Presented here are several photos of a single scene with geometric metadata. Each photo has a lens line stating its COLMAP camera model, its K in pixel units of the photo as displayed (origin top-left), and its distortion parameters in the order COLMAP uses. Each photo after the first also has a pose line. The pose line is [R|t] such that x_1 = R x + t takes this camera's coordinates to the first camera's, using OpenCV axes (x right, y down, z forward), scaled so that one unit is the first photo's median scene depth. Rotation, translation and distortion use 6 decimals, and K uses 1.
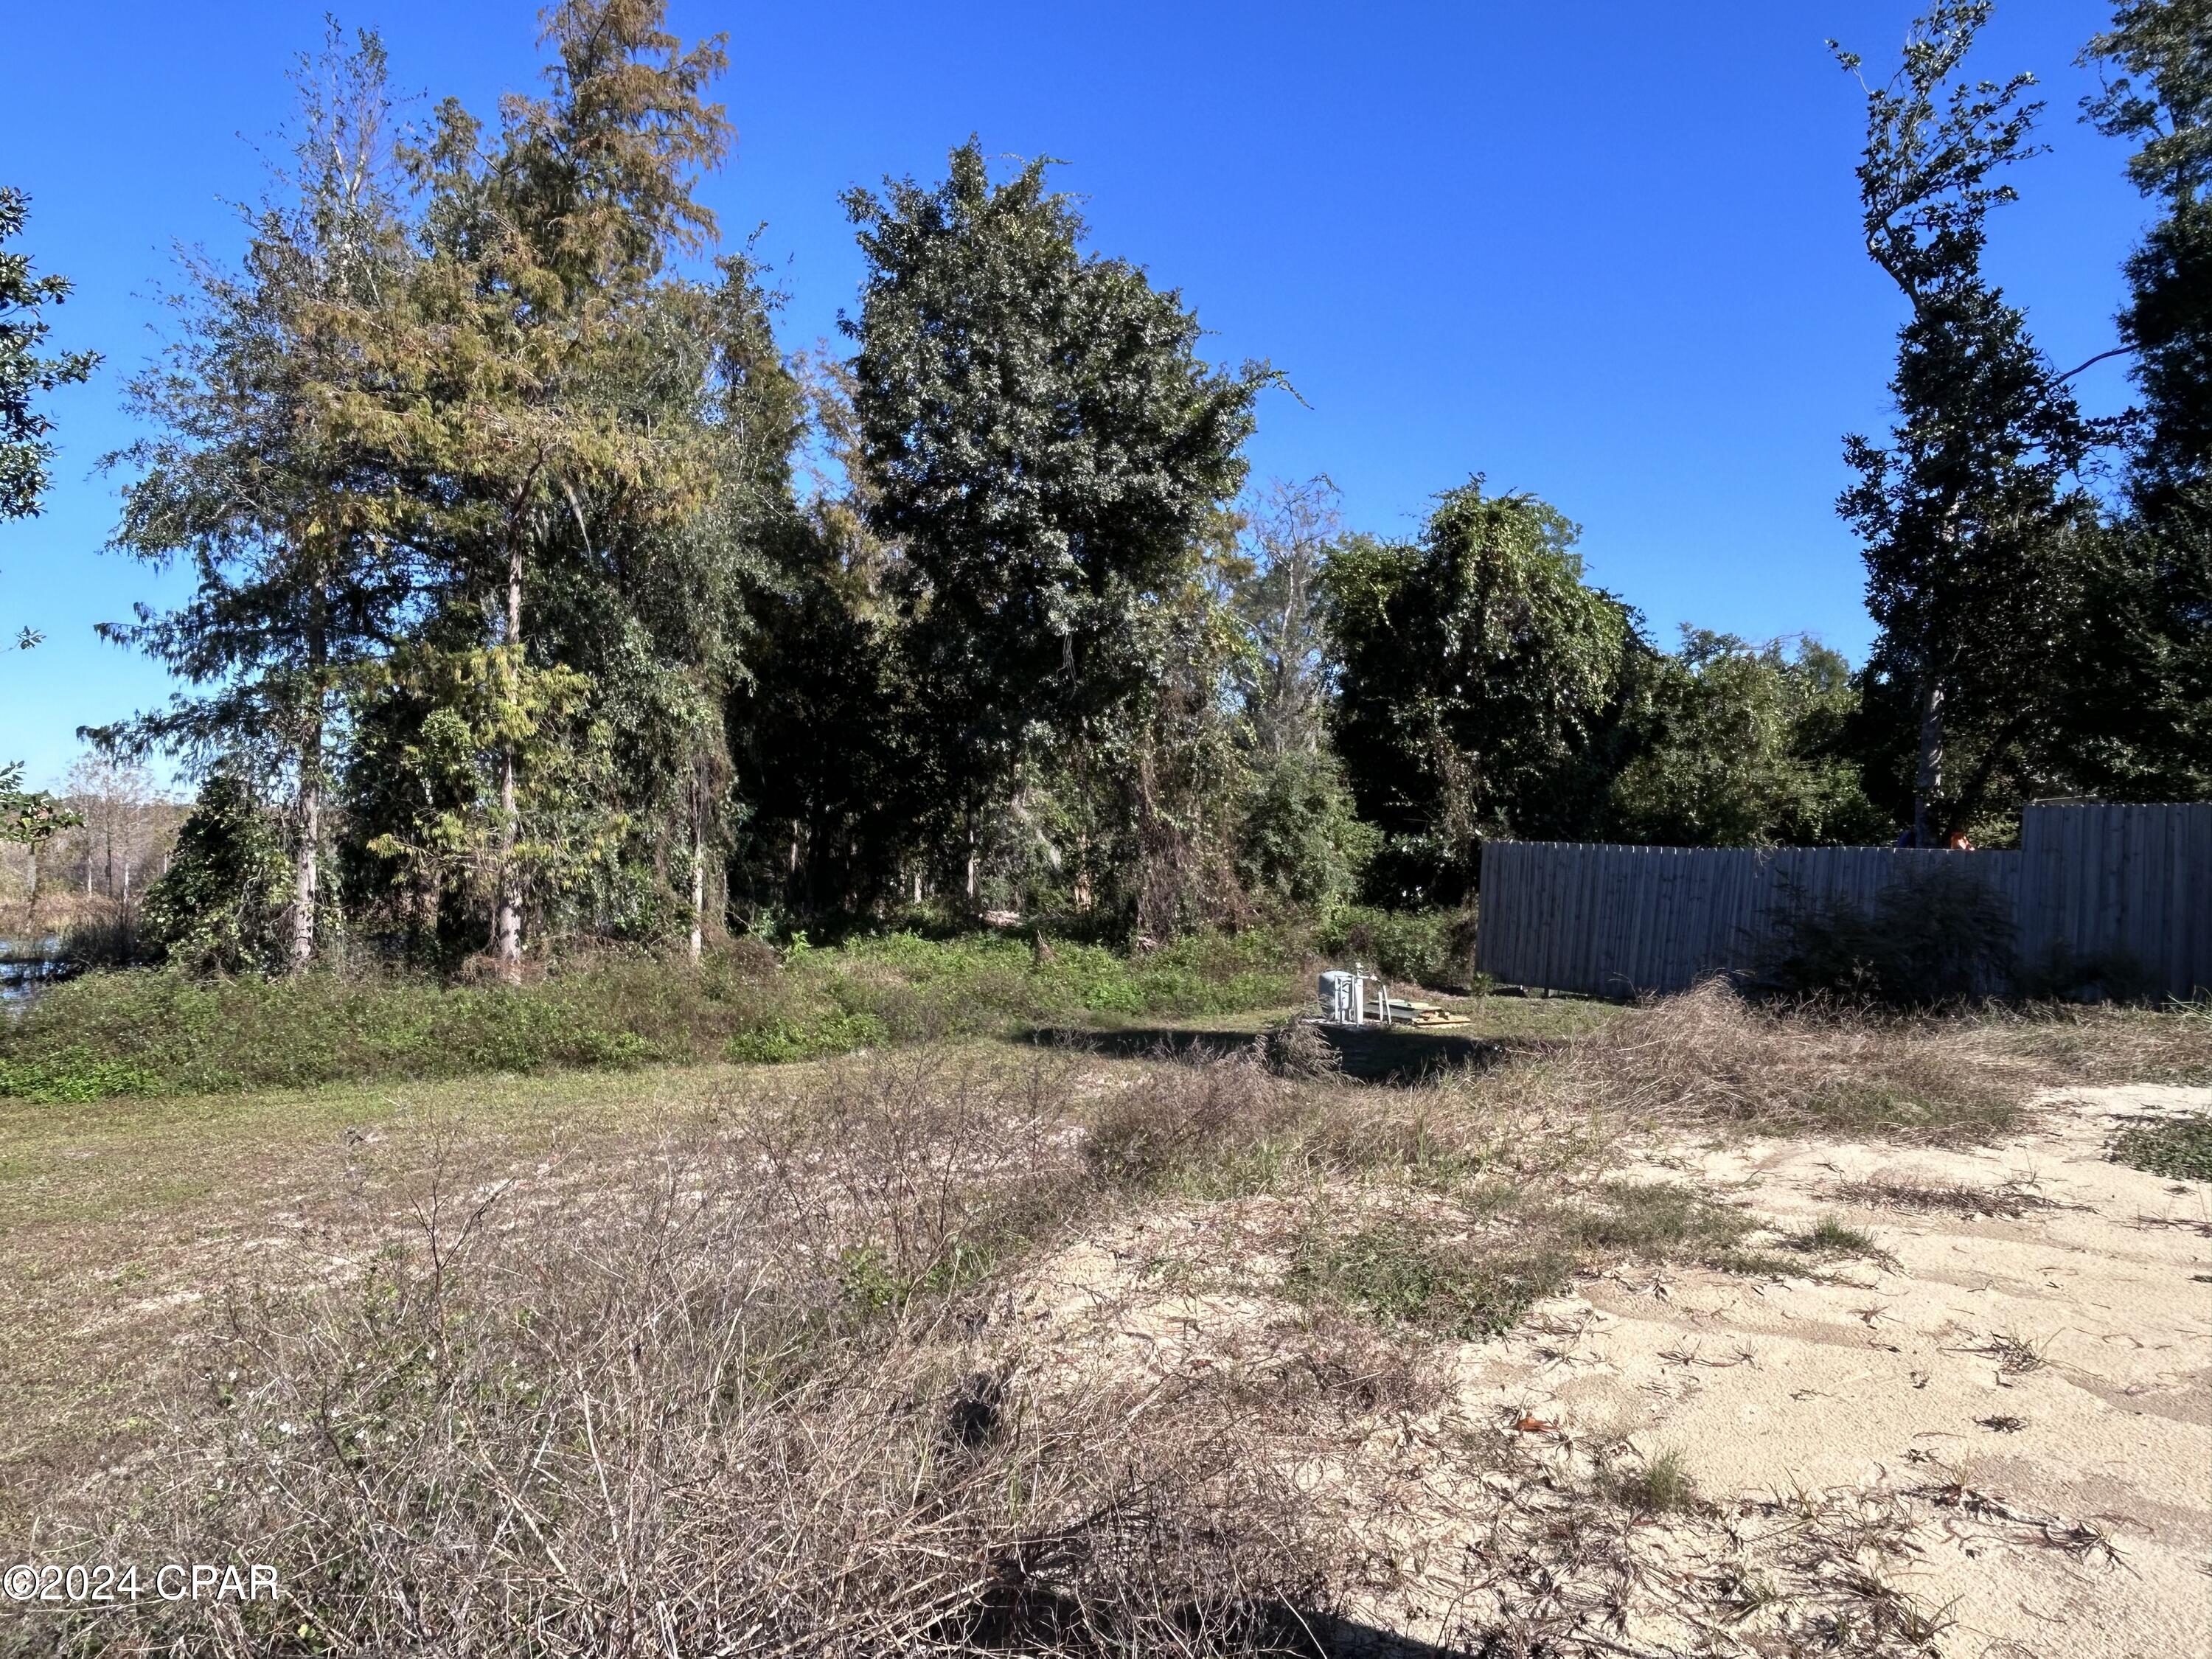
lens RADIAL K [[1445.1, 0, 1113.3], [0, 1445.1, 809.2], [0, 0, 1]] dist [-0.001961, -0.006744]
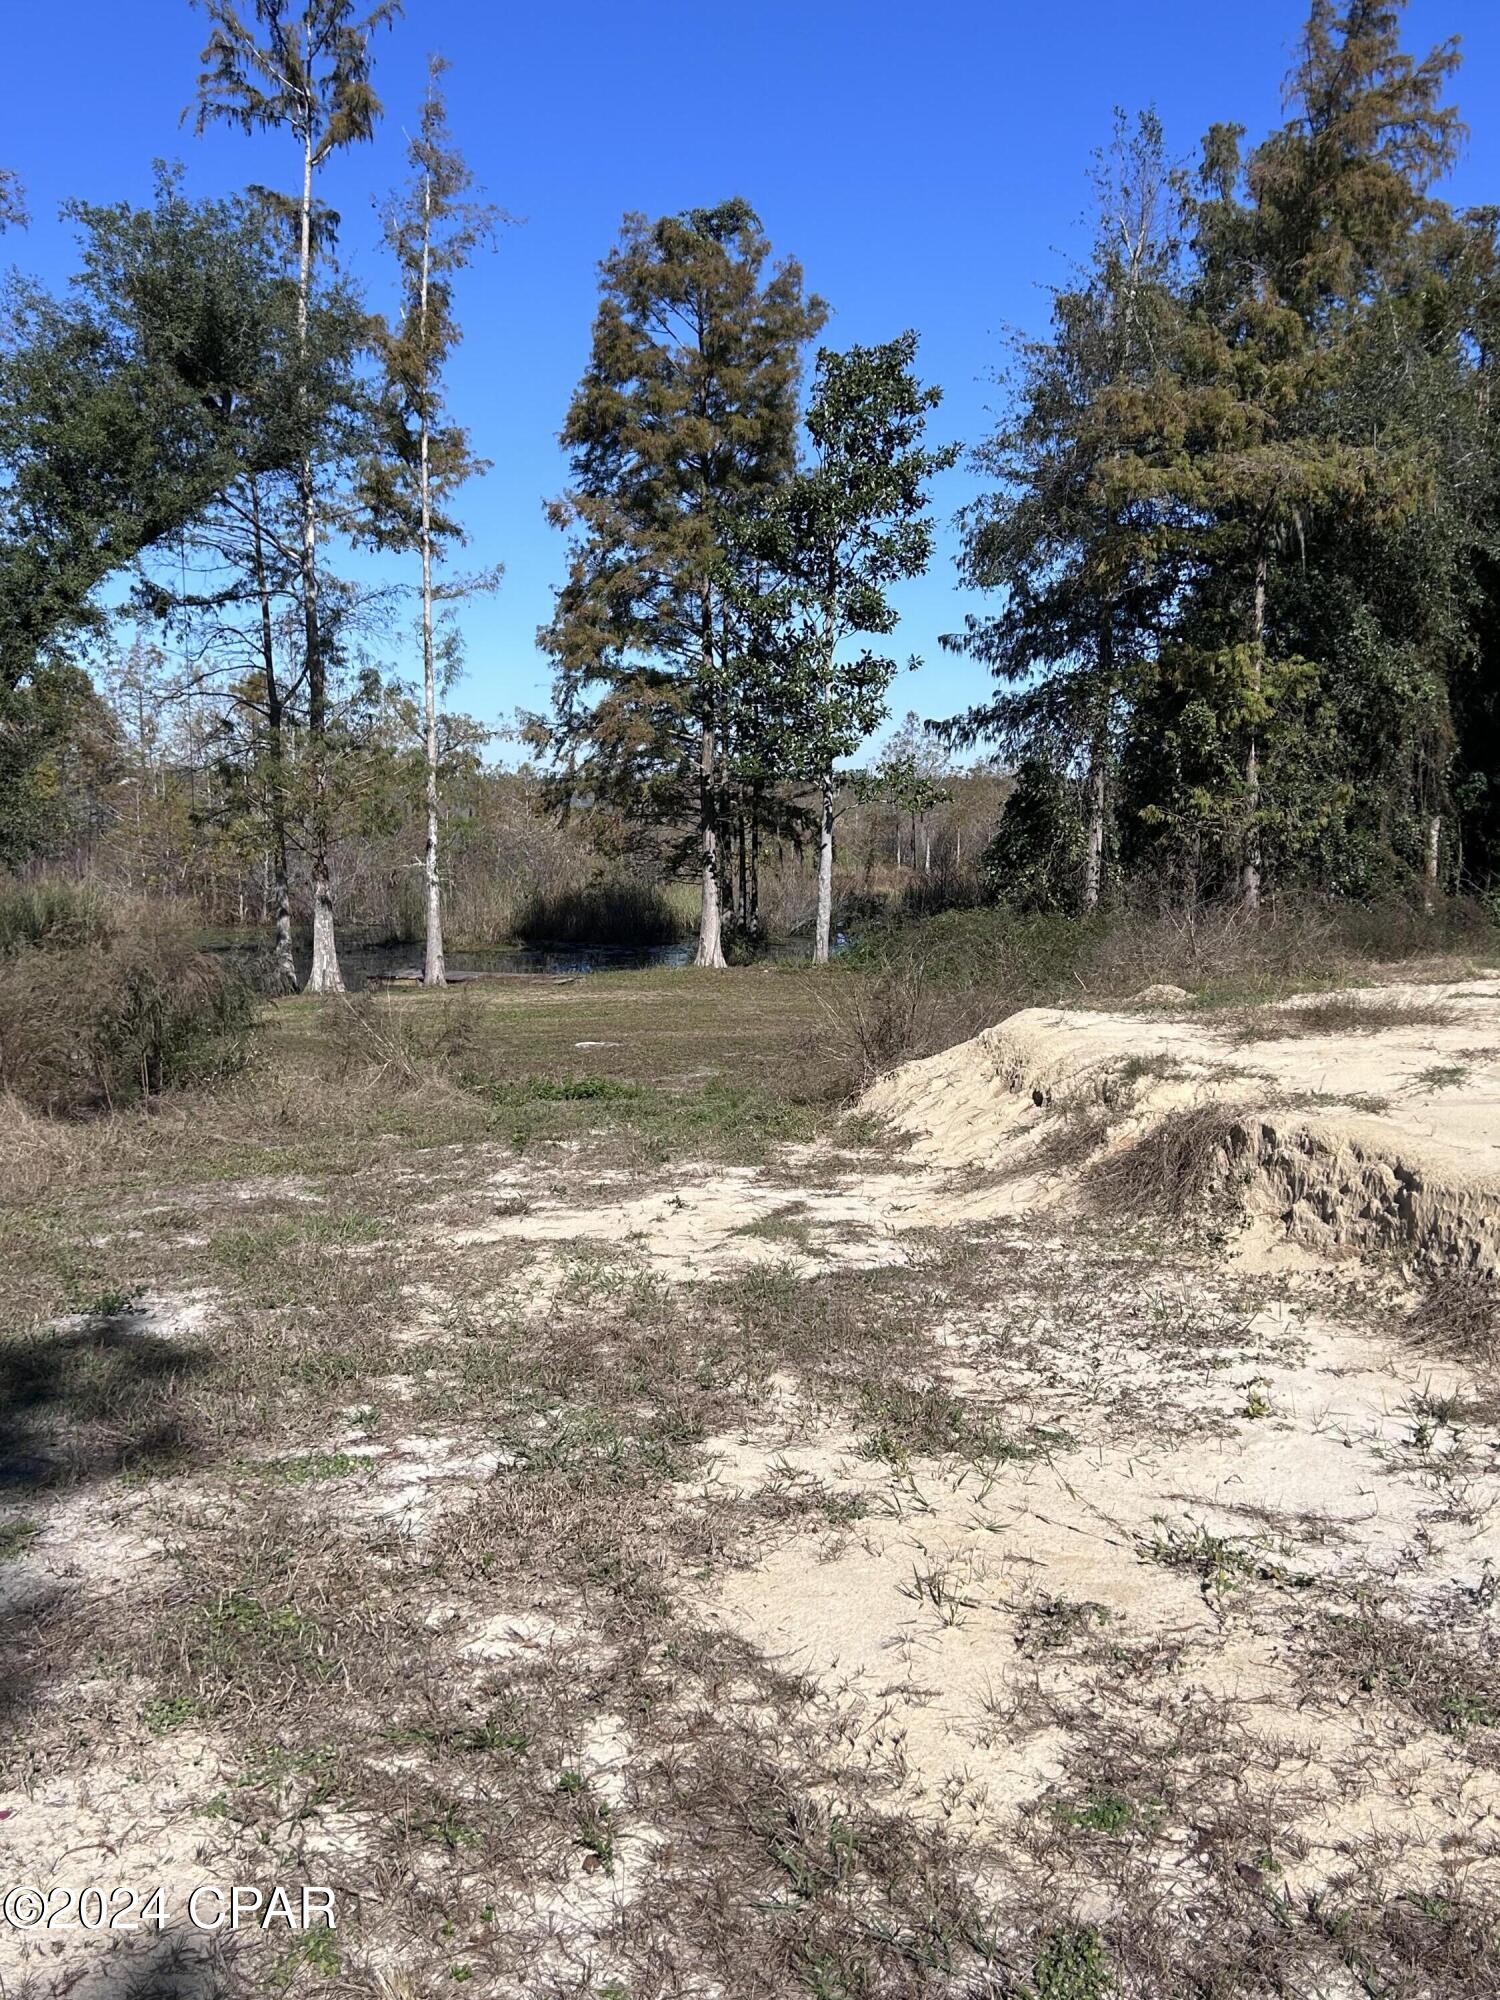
lens RADIAL K [[1921.3, 0, 737.8], [0, 1921.3, 1021.5], [0, 0, 1]] dist [0.023560, 0.000000]
pose [[0.780437, 0.063974, -0.621953, 0.226296], [0.015853, 0.992407, 0.121971, -0.004451], [0.625033, -0.105051, 0.773497, -0.458580]]
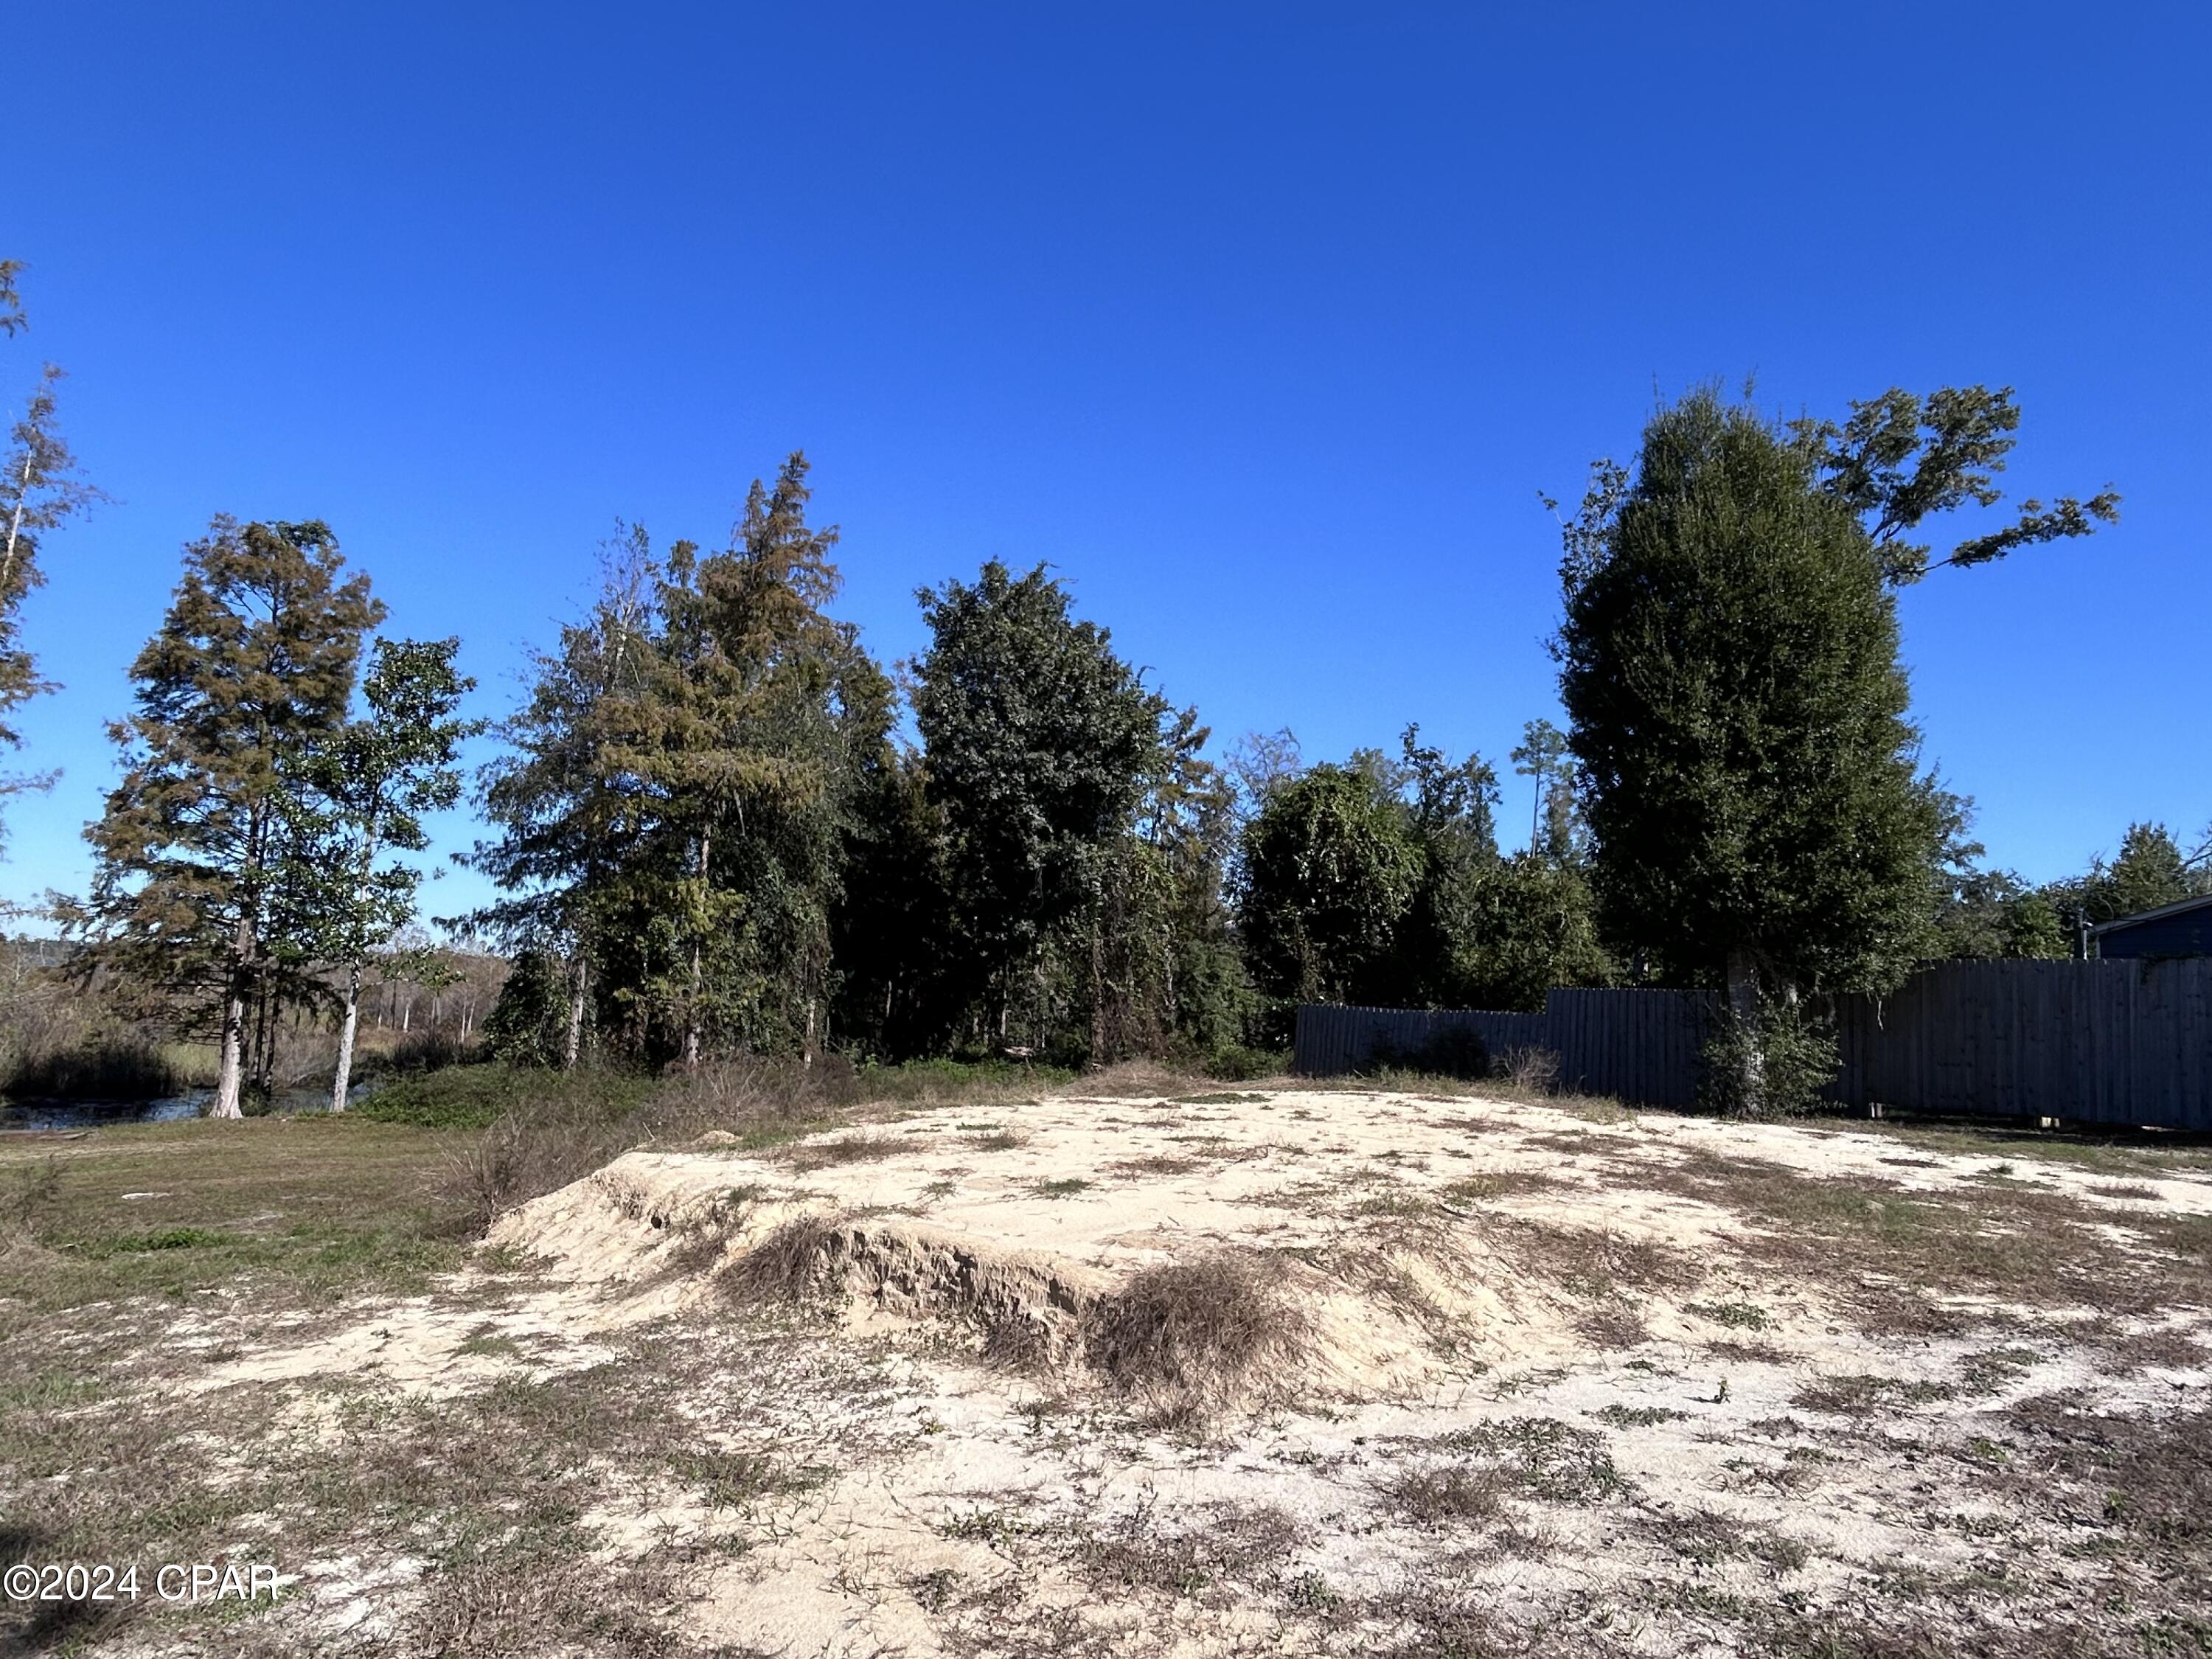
lens RADIAL K [[1356.3, 0, 1129.4], [0, 1356.3, 812.4], [0, 0, 1]] dist [-0.006431, 0.000931]
pose [[0.996958, 0.006330, -0.077687, 0.190611], [-0.015171, 0.993394, -0.113743, -0.013896], [0.076454, 0.114575, 0.990468, -0.502452]]
